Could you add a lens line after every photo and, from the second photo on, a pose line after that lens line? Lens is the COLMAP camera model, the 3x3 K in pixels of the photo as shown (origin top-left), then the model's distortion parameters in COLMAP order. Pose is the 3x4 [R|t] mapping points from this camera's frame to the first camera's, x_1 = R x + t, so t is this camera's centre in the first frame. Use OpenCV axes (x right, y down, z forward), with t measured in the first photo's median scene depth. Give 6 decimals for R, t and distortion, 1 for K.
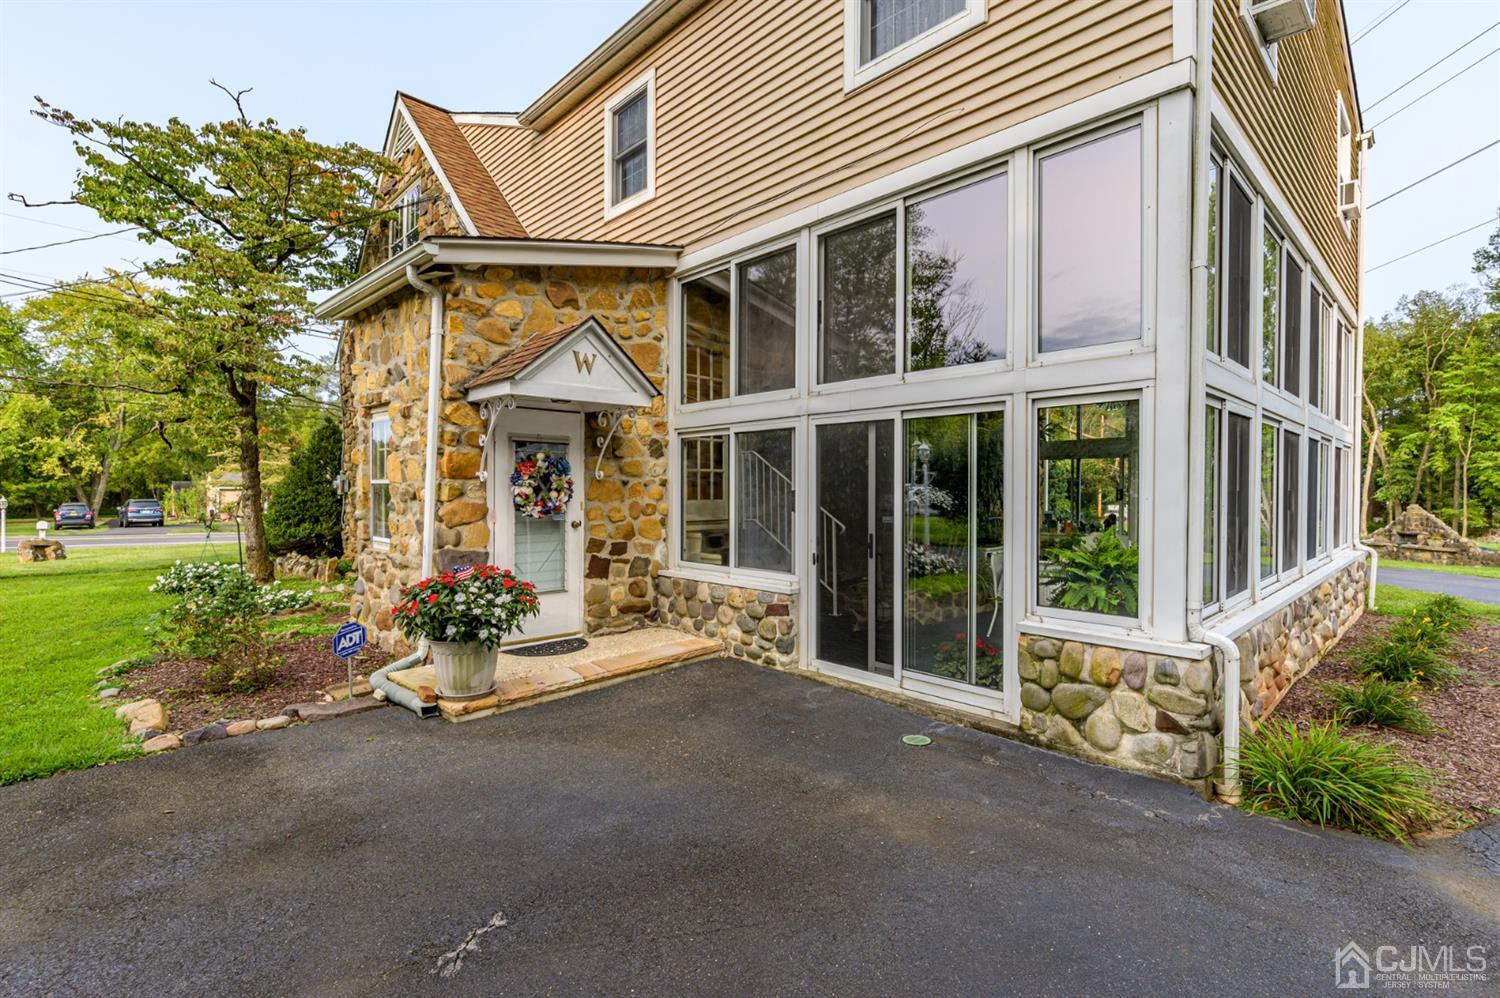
lens RADIAL K [[688.4, 0, 745.4], [0, 688.4, 497.6], [0, 0, 1]] dist [-0.002029, -0.000022]
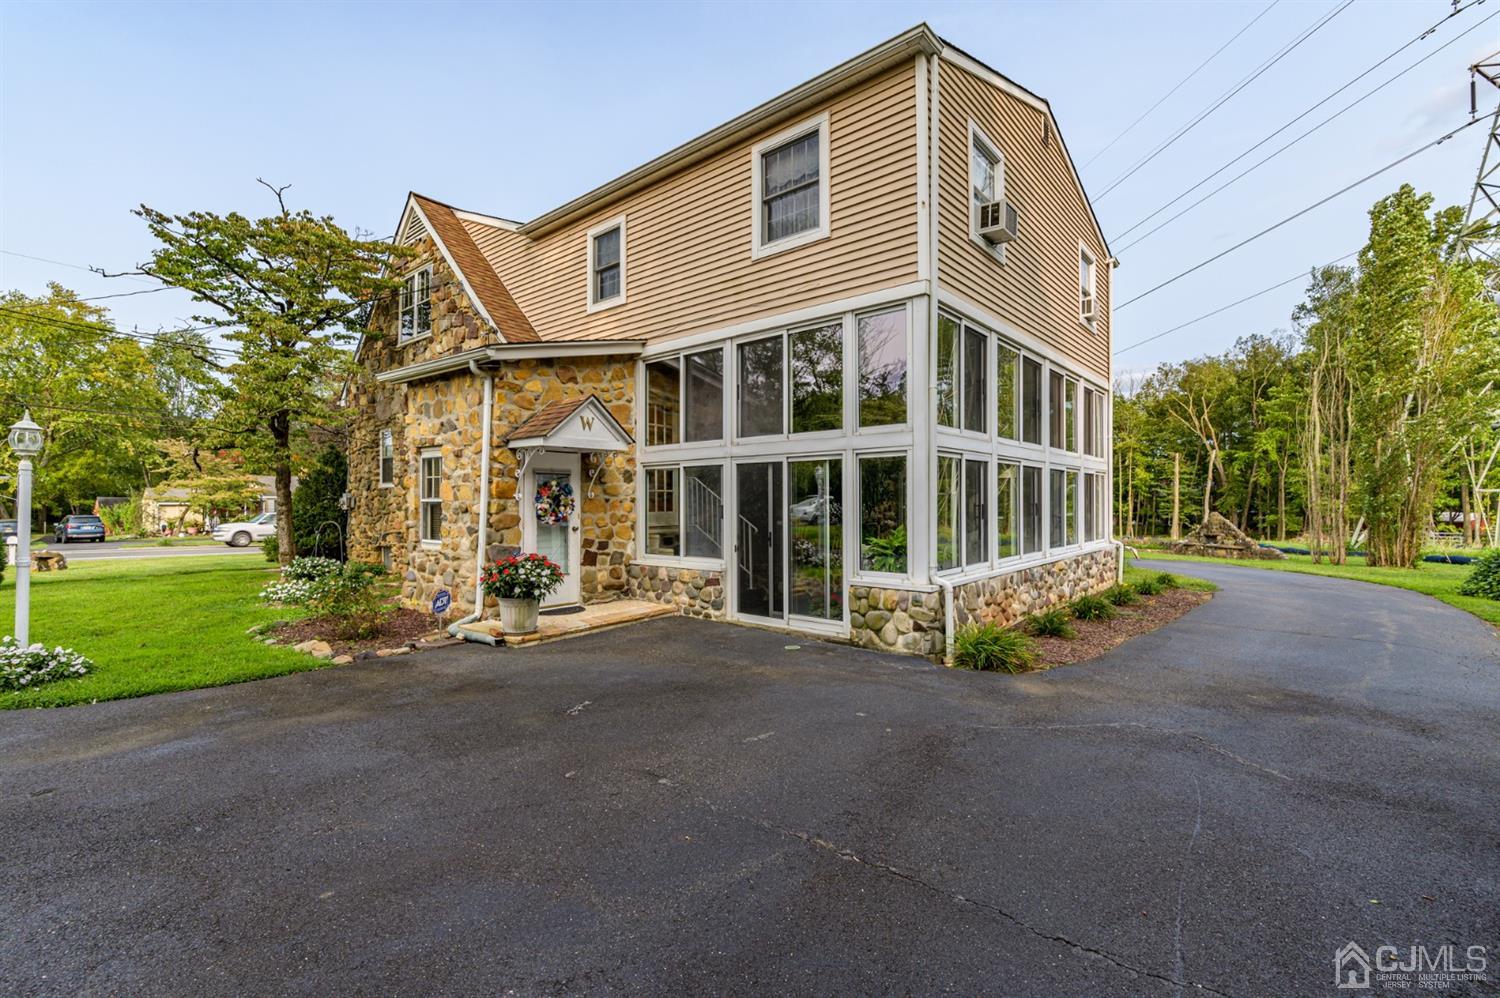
lens RADIAL K [[661.9, 0, 750.0], [0, 661.9, 499.0], [0, 0, 1]] dist [-0.002447, -0.000147]
pose [[0.994325, -0.004485, 0.106288, -0.024761], [0.006200, 0.999856, -0.015817, -0.000133], [-0.106201, 0.016386, 0.994210, -0.456076]]
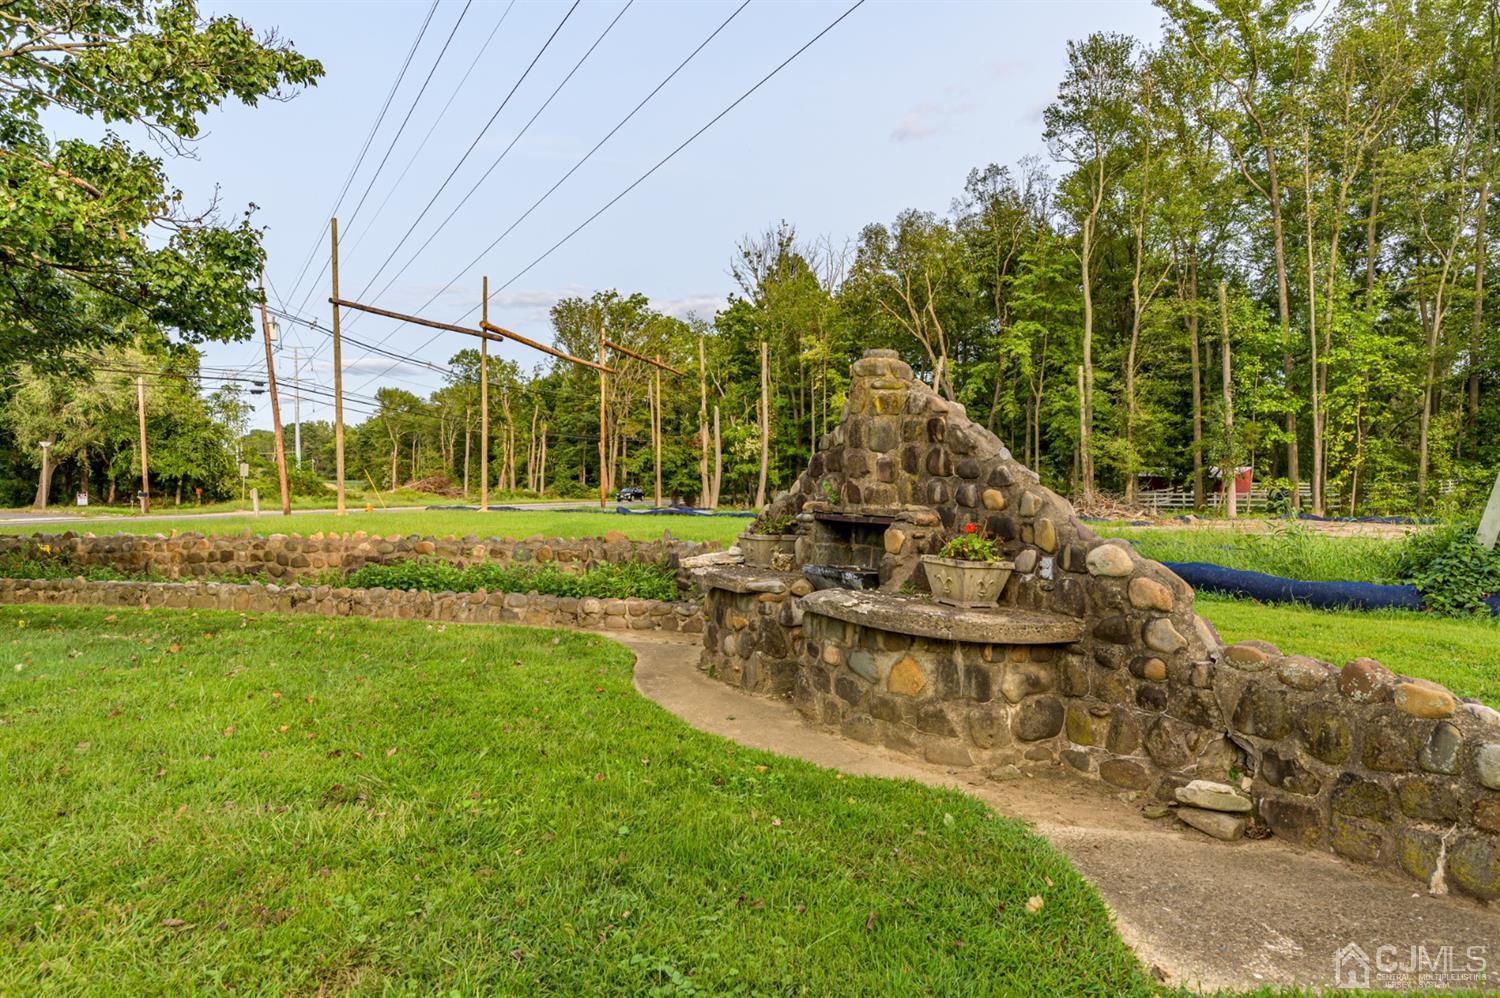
lens RADIAL K [[877.5, 0, 750.0], [0, 877.5, 499.0], [0, 0, 1]] dist [0.000521, 0.000012]
pose [[0.877799, -0.025454, 0.478352, 3.216102], [0.012506, 0.999465, 0.030235, 0.155196], [-0.478865, -0.020558, 0.877648, 3.150538]]
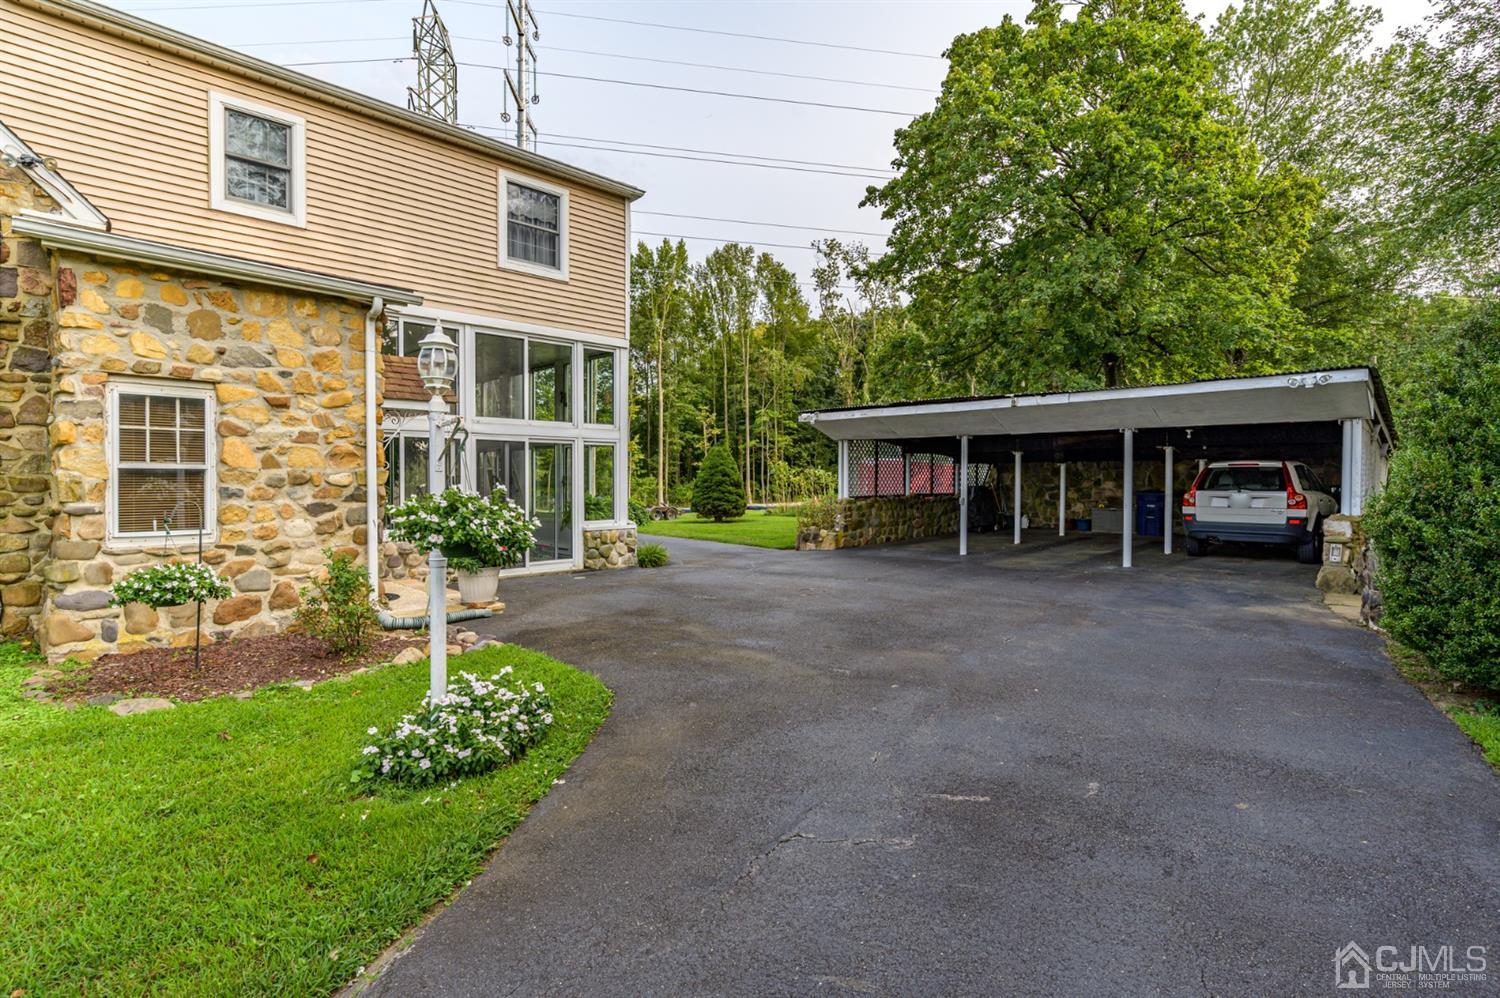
lens RADIAL K [[715.8, 0, 749.0], [0, 715.8, 491.2], [0, 0, 1]] dist [0.001954, -0.000501]
pose [[-0.030100, -0.024787, 0.999239, -1.570391], [0.009554, 0.999640, 0.025085, -0.010292], [-0.999501, 0.010302, -0.029853, 0.318714]]
